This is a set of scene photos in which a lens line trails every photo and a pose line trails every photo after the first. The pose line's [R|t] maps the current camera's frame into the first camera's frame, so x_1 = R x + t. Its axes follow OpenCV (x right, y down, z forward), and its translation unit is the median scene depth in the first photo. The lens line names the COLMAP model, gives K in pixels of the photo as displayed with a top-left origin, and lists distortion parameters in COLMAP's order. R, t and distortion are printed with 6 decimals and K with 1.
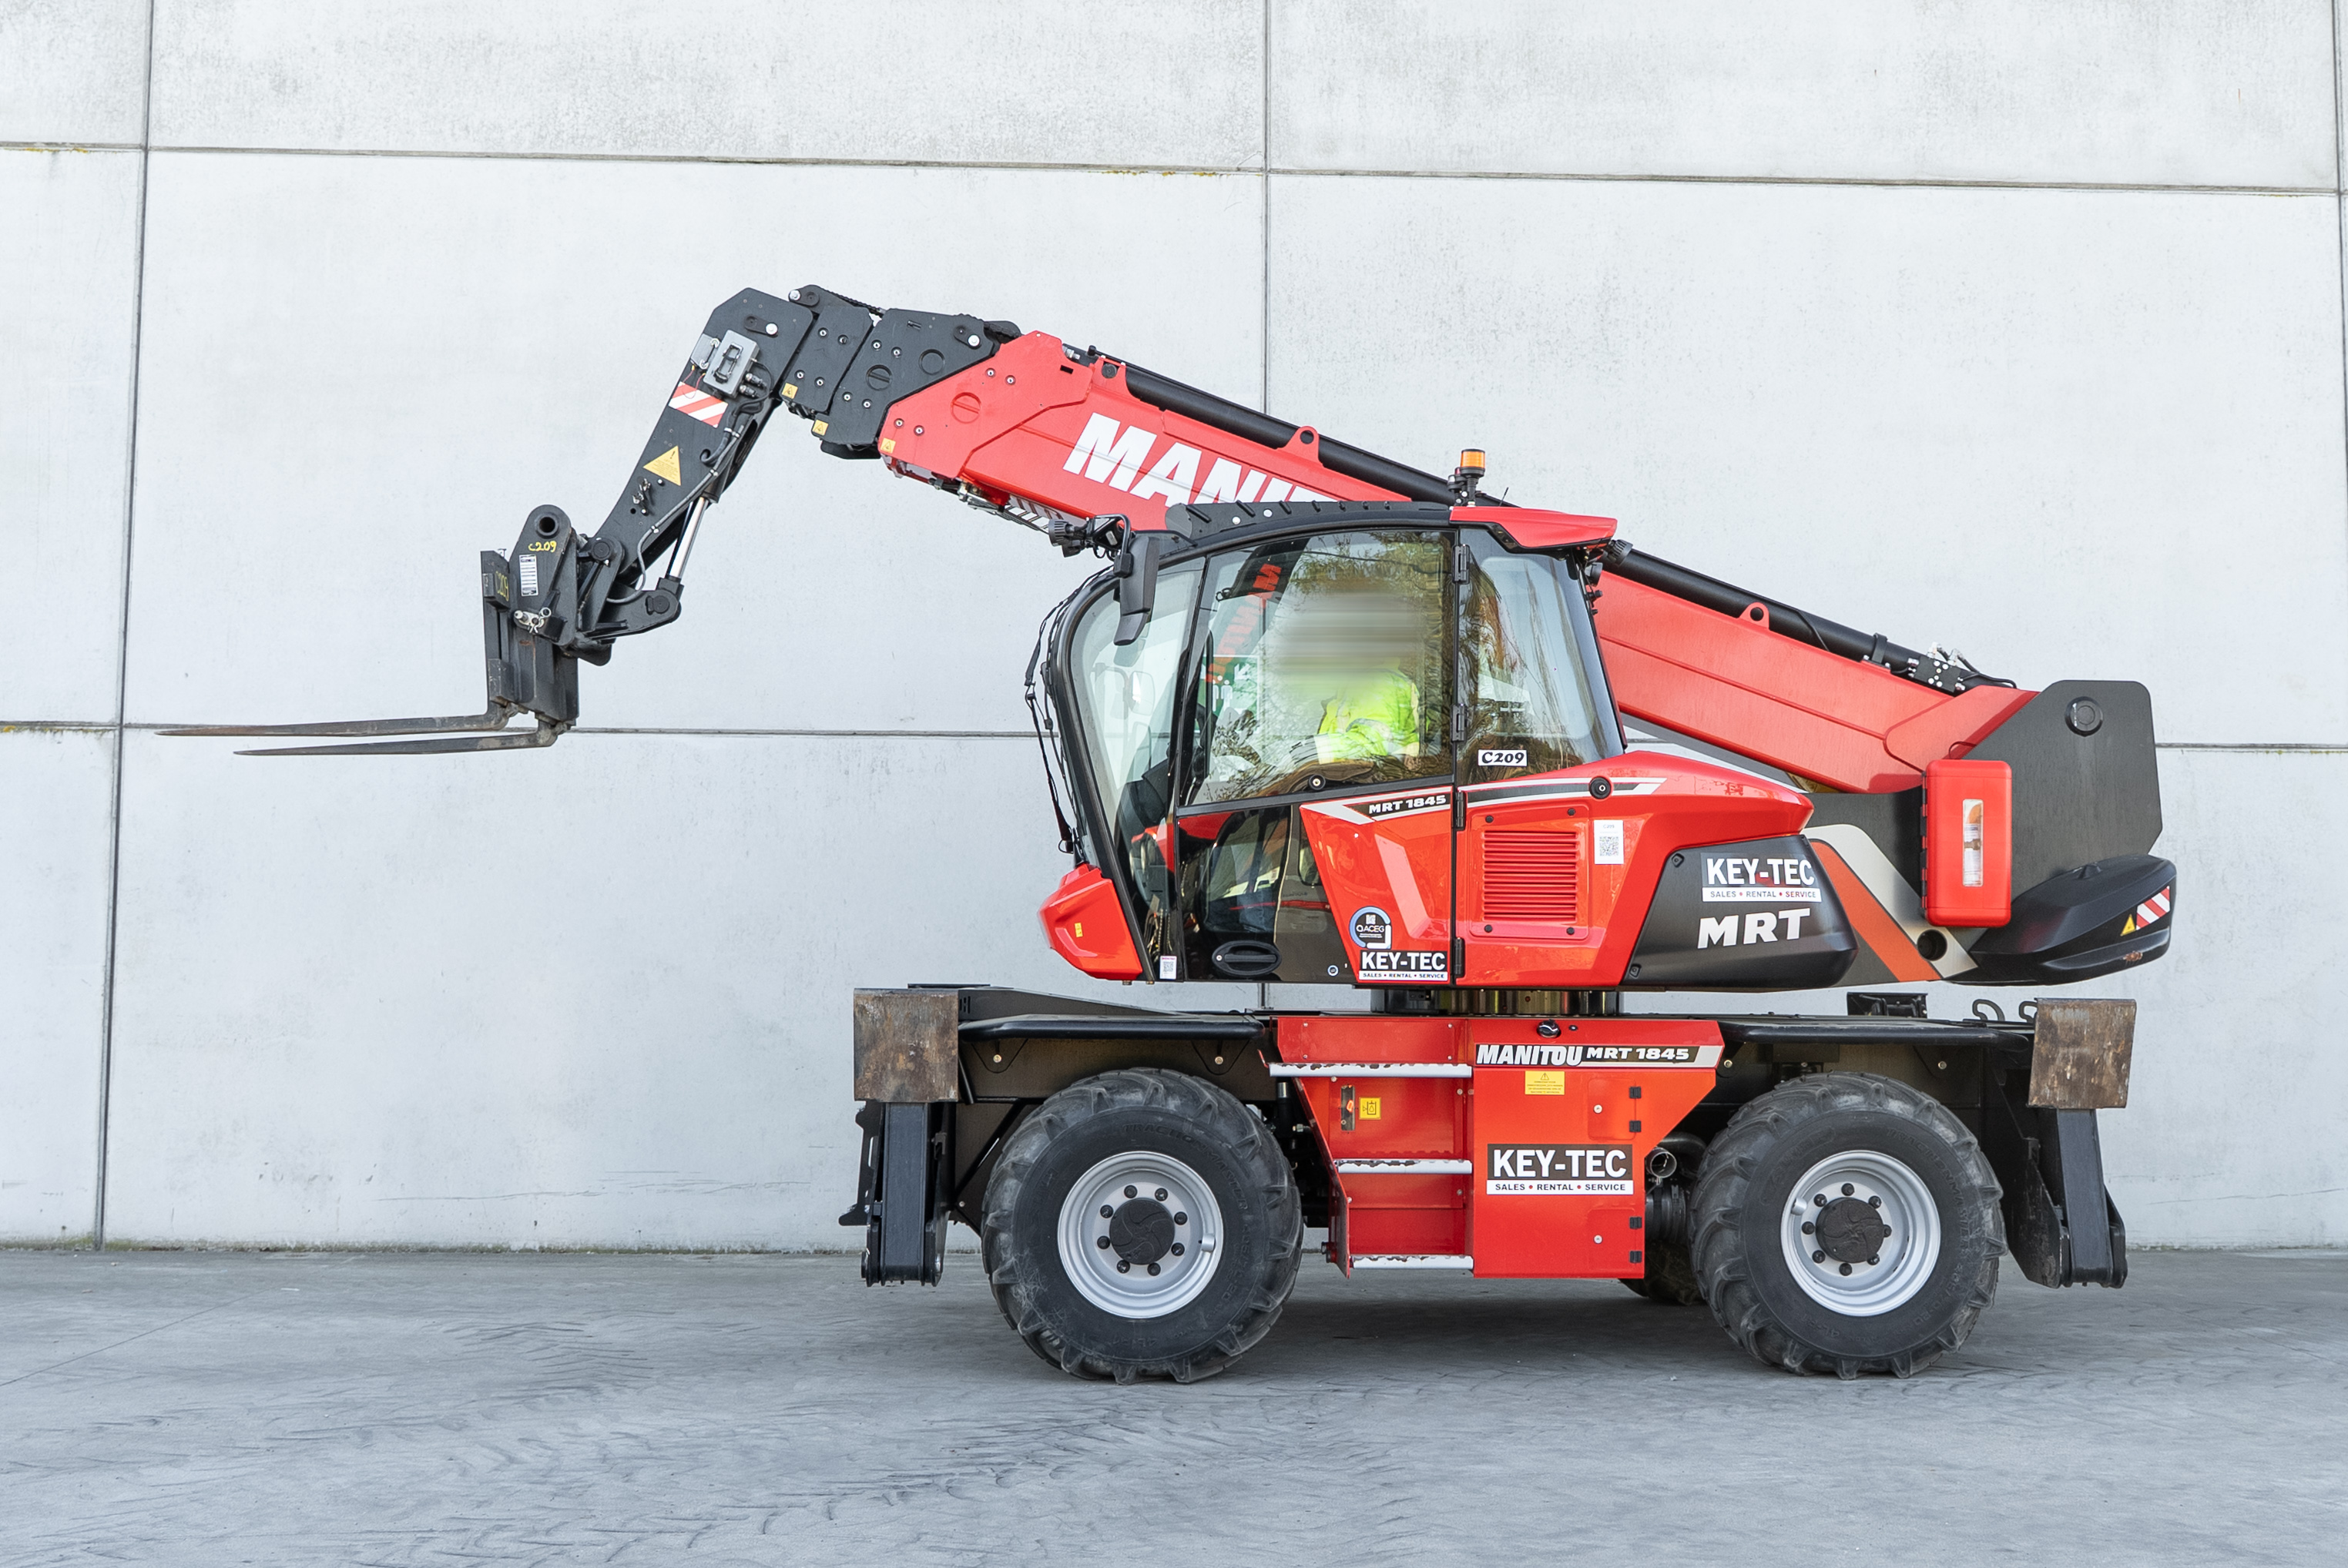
lens RADIAL K [[2648.5, 0, 1297.9], [0, 2648.5, 801.7], [0, 0, 1]] dist [-0.008657, 0.000000]
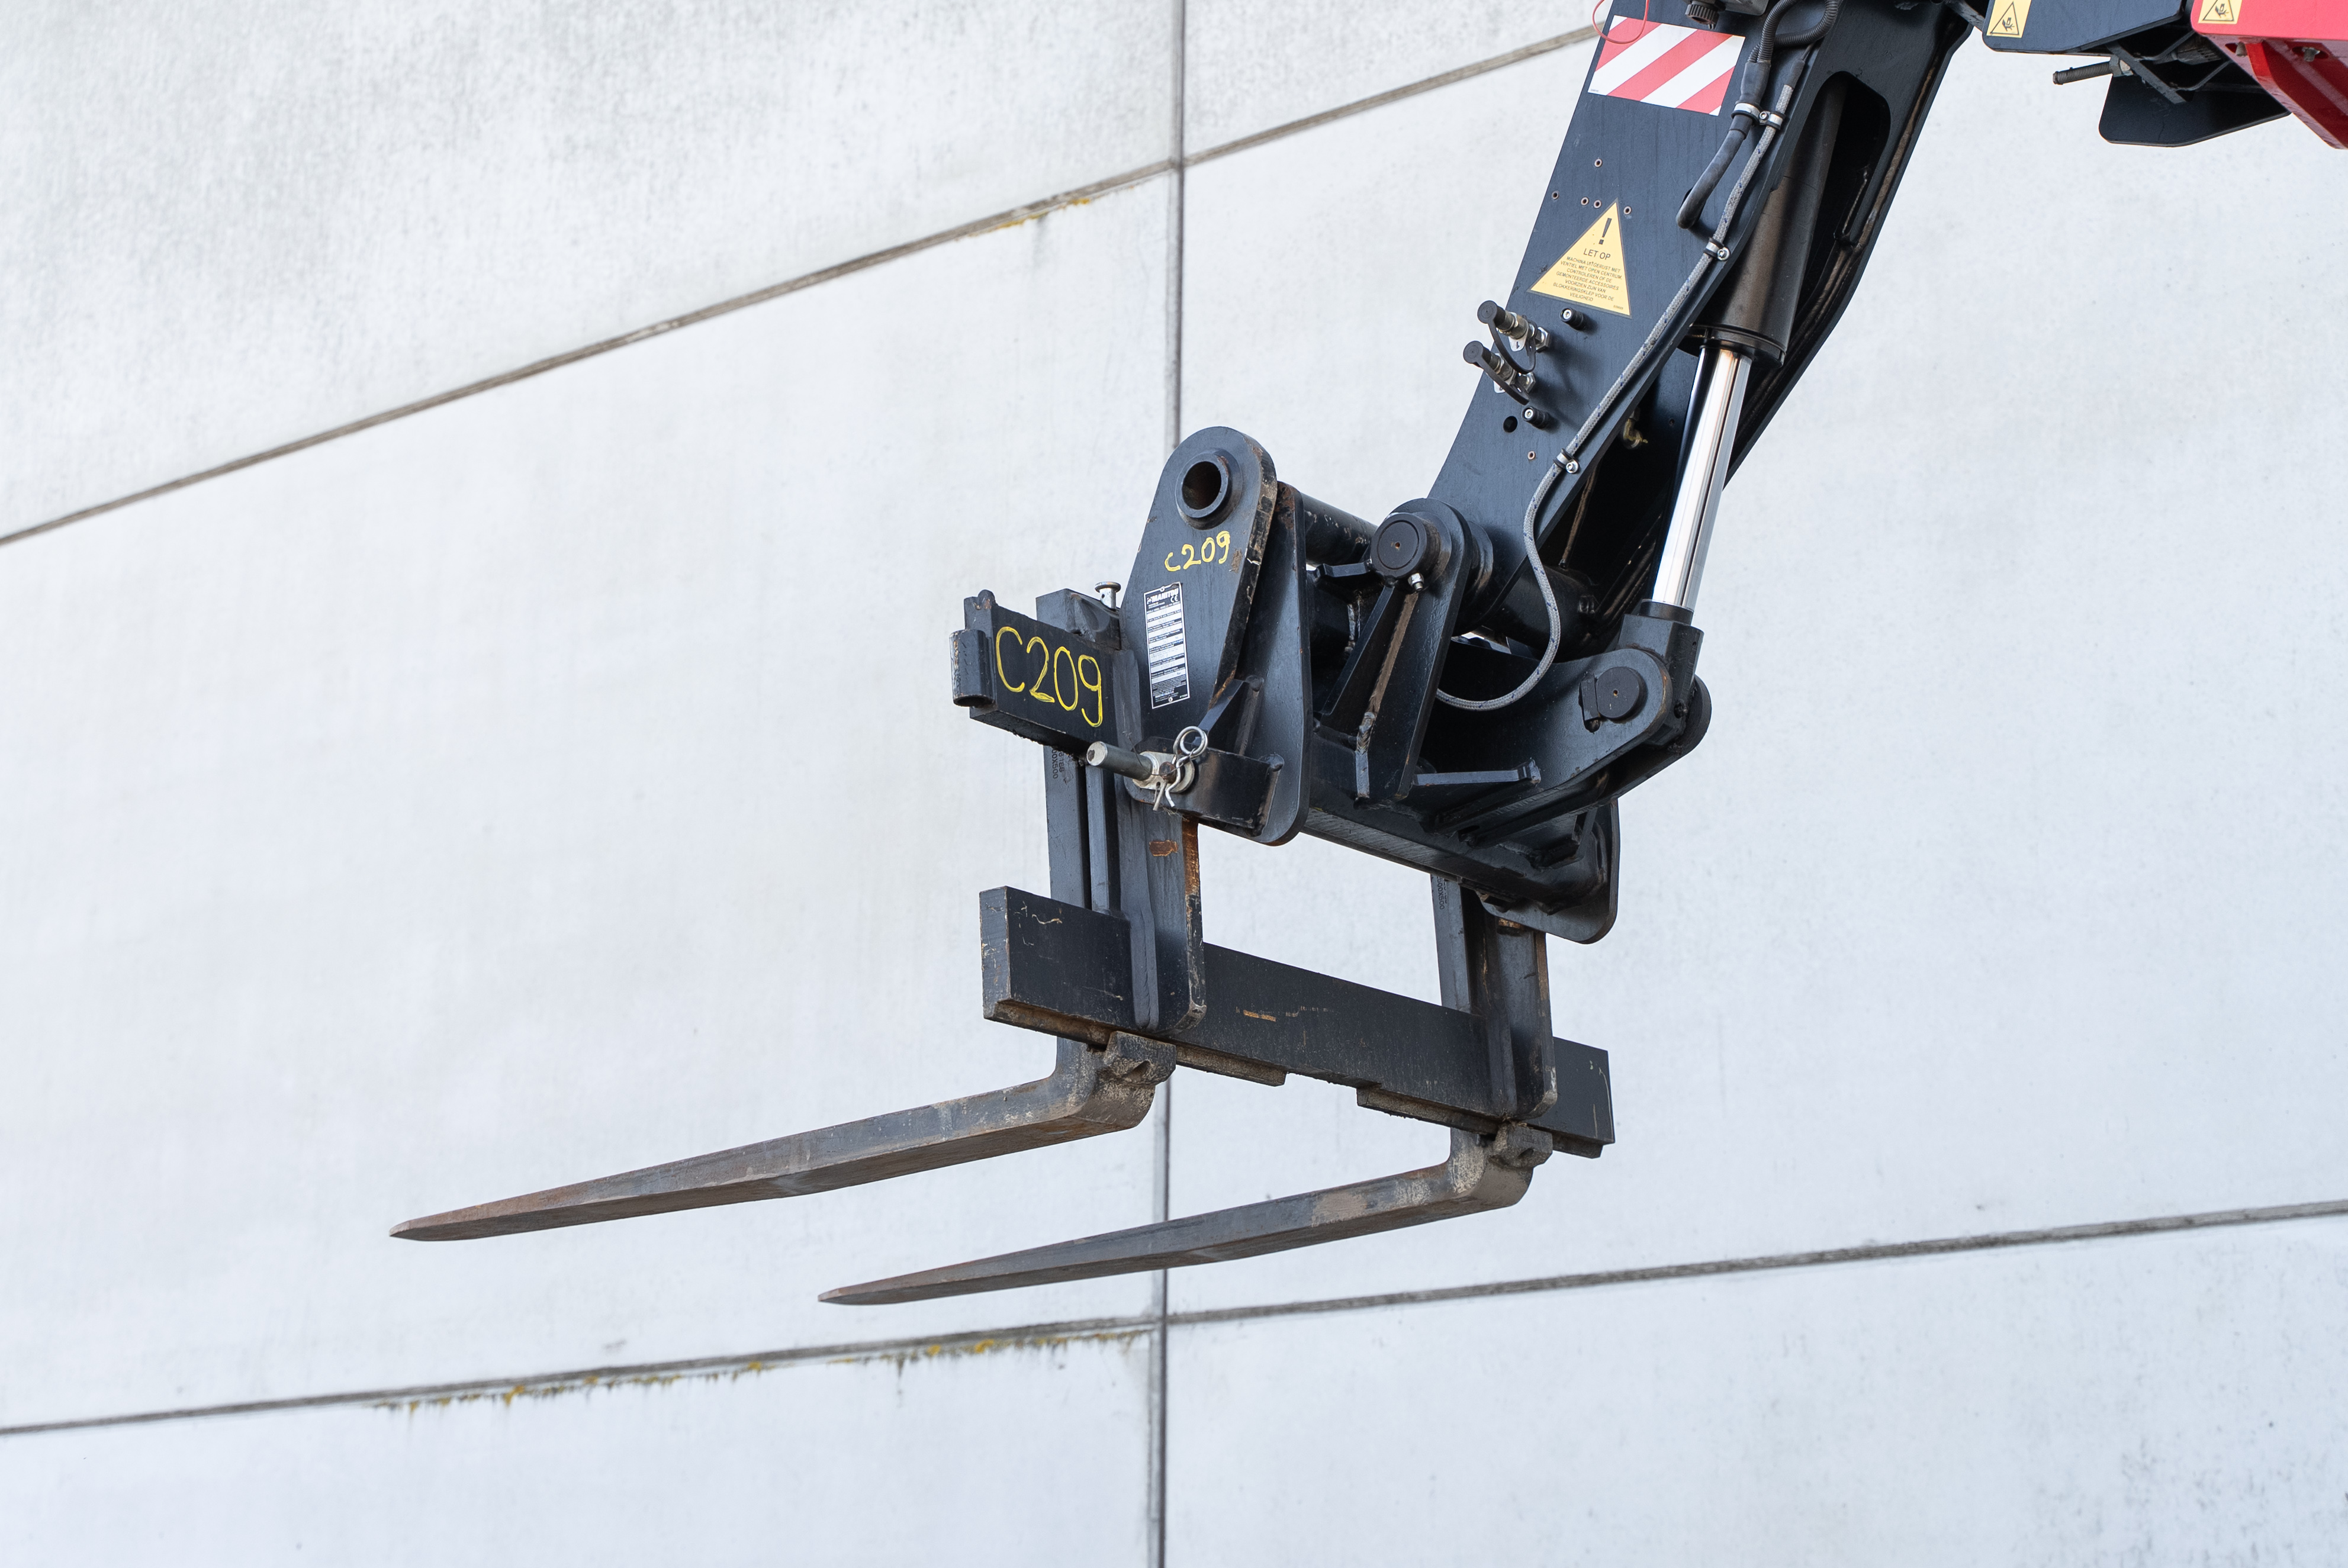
lens RADIAL K [[3858.5, 0, 1183.1], [0, 3858.5, 802.1], [0, 0, 1]] dist [0.006967, 0.000000]
pose [[0.753713, -0.171770, -0.634359, 0.008967], [0.045070, 0.976477, -0.210858, 0.025489], [0.655656, 0.130336, 0.743725, 0.467233]]
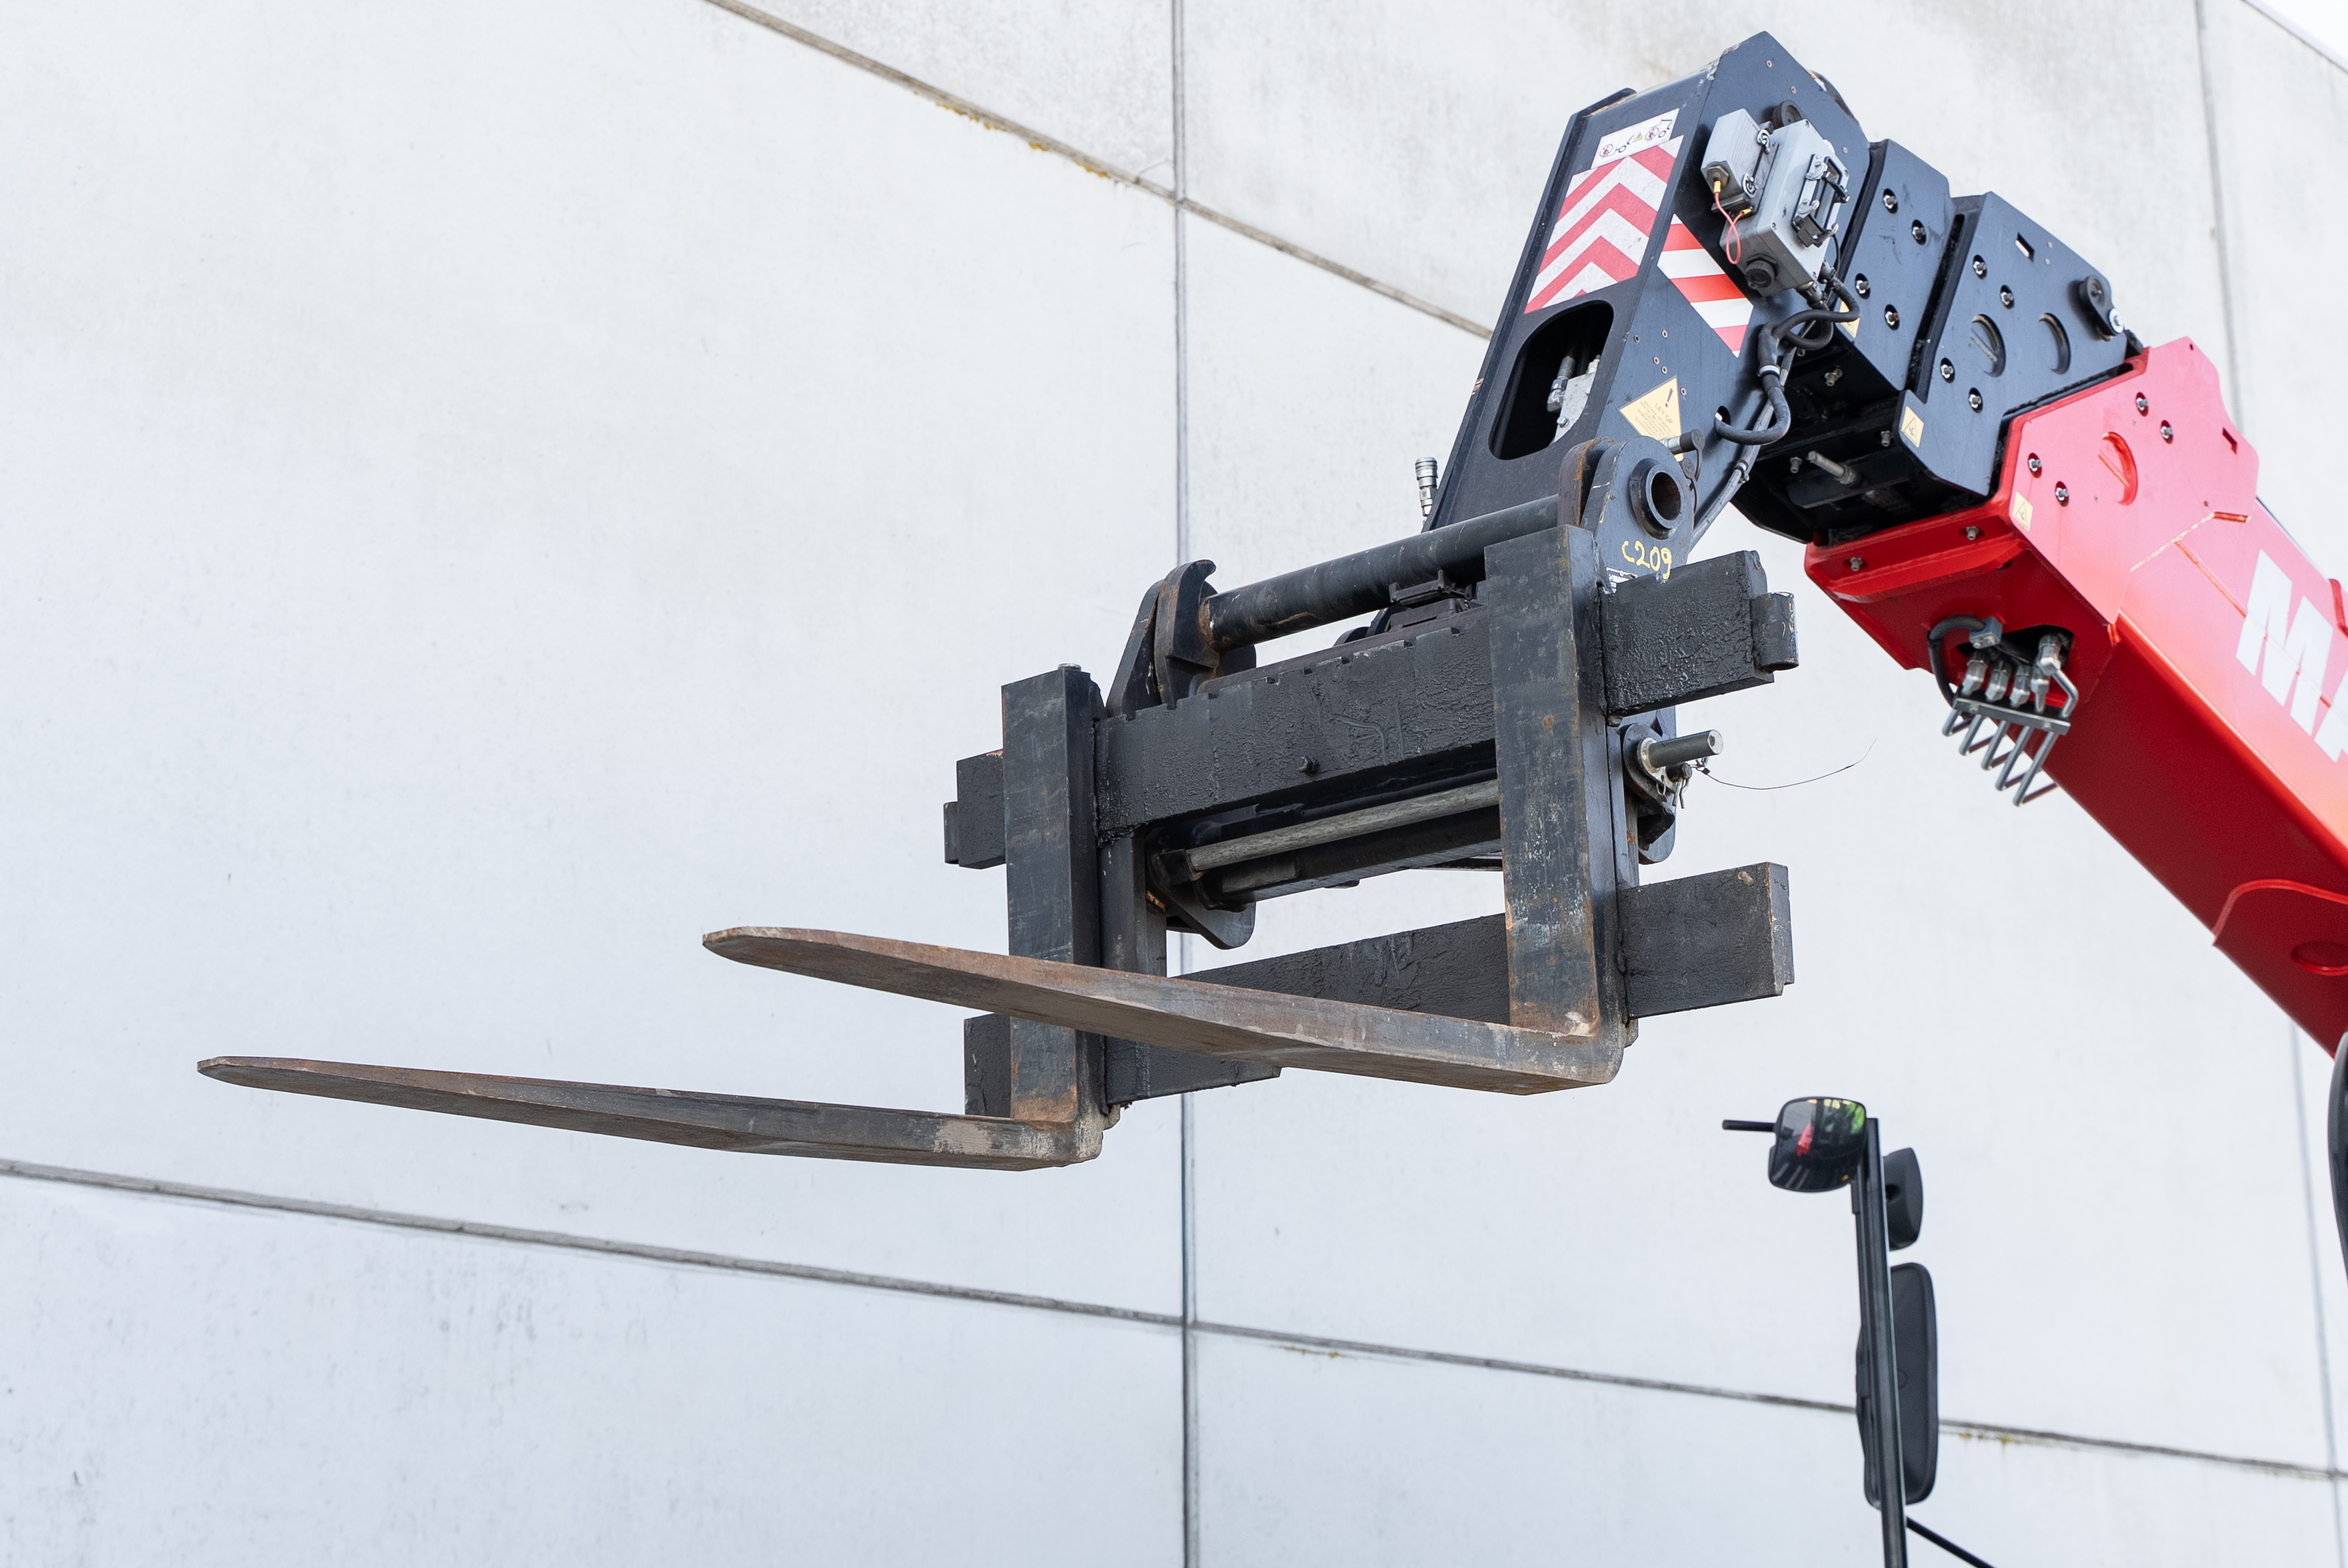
lens RADIAL K [[3607.3, 0, 1251.8], [0, 3607.3, 848.5], [0, 0, 1]] dist [-0.020145, 0.000000]
pose [[0.733110, 0.169062, 0.658762, -0.442212], [-0.040909, 0.977819, -0.205419, 0.024319], [-0.678878, 0.123645, 0.723765, 0.516051]]
